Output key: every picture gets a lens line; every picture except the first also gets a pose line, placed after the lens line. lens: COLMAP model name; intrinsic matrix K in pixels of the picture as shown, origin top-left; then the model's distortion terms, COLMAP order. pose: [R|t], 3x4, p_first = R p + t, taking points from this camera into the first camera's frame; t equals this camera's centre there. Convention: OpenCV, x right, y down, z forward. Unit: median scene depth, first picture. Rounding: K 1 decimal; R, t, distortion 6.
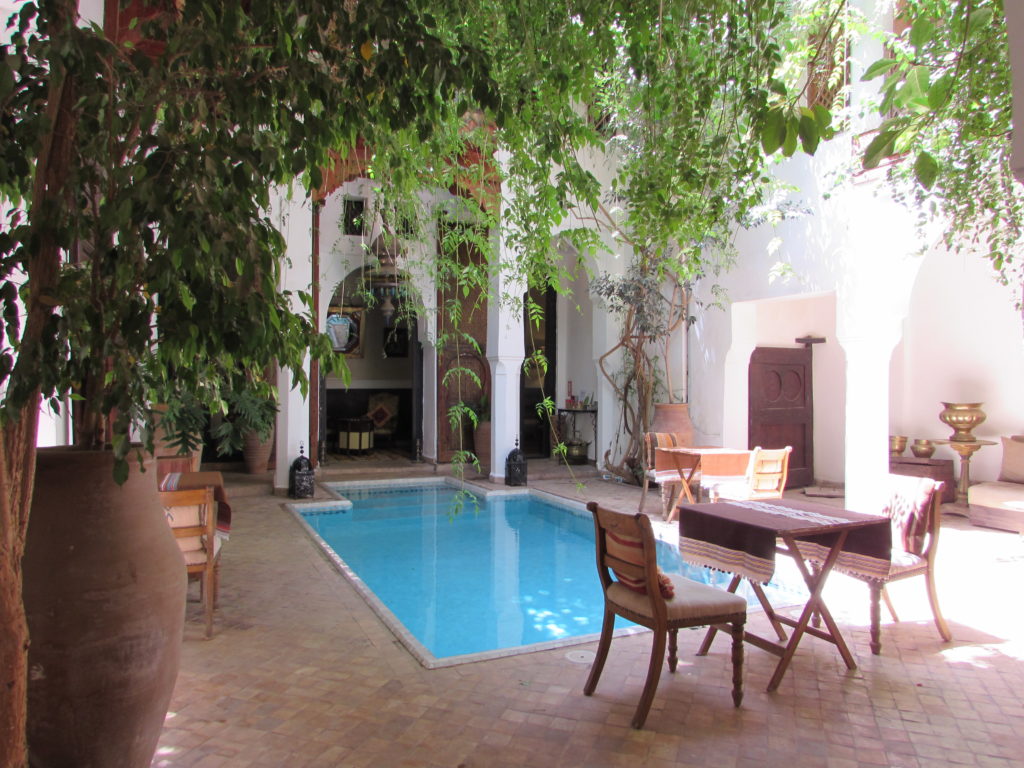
lens RADIAL K [[726.0, 0, 512.0], [0, 726.0, 384.0], [0, 0, 1]] dist [-0.032766, 0.006592]
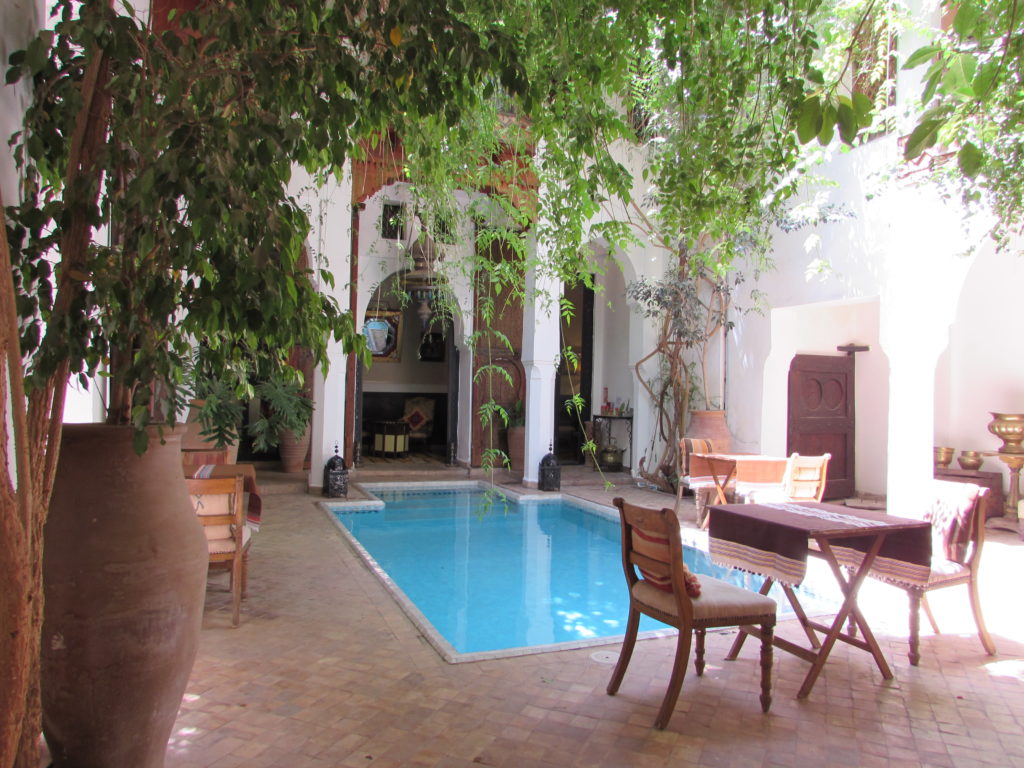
lens RADIAL K [[726.0, 0, 512.0], [0, 726.0, 384.0], [0, 0, 1]] dist [-0.032766, 0.006592]
pose [[0.998442, 0.016070, -0.053441, 0.014141], [-0.016829, 0.999763, -0.013784, 0.021490], [0.053207, 0.014662, 0.998476, 0.007973]]
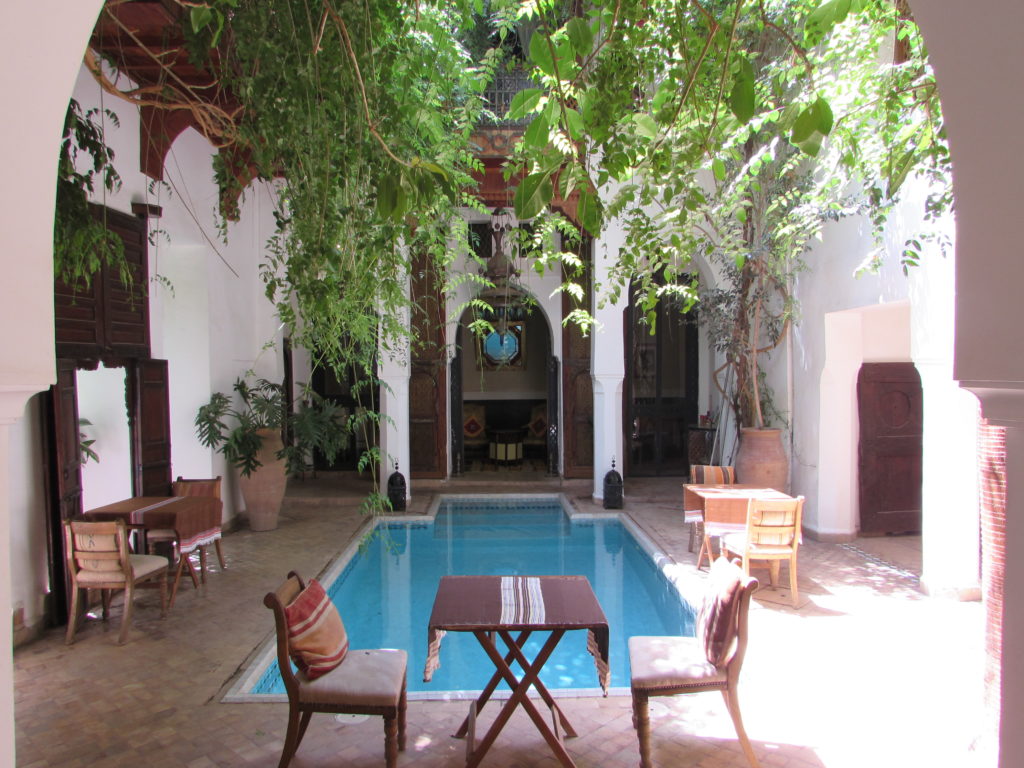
lens RADIAL K [[726.0, 0, 512.0], [0, 726.0, 384.0], [0, 0, 1]] dist [-0.032766, 0.006592]
pose [[0.915675, -0.006881, -0.401861, 0.685582], [0.011899, 0.999879, 0.009991, -0.092728], [0.401744, -0.013930, 0.915646, 0.163730]]
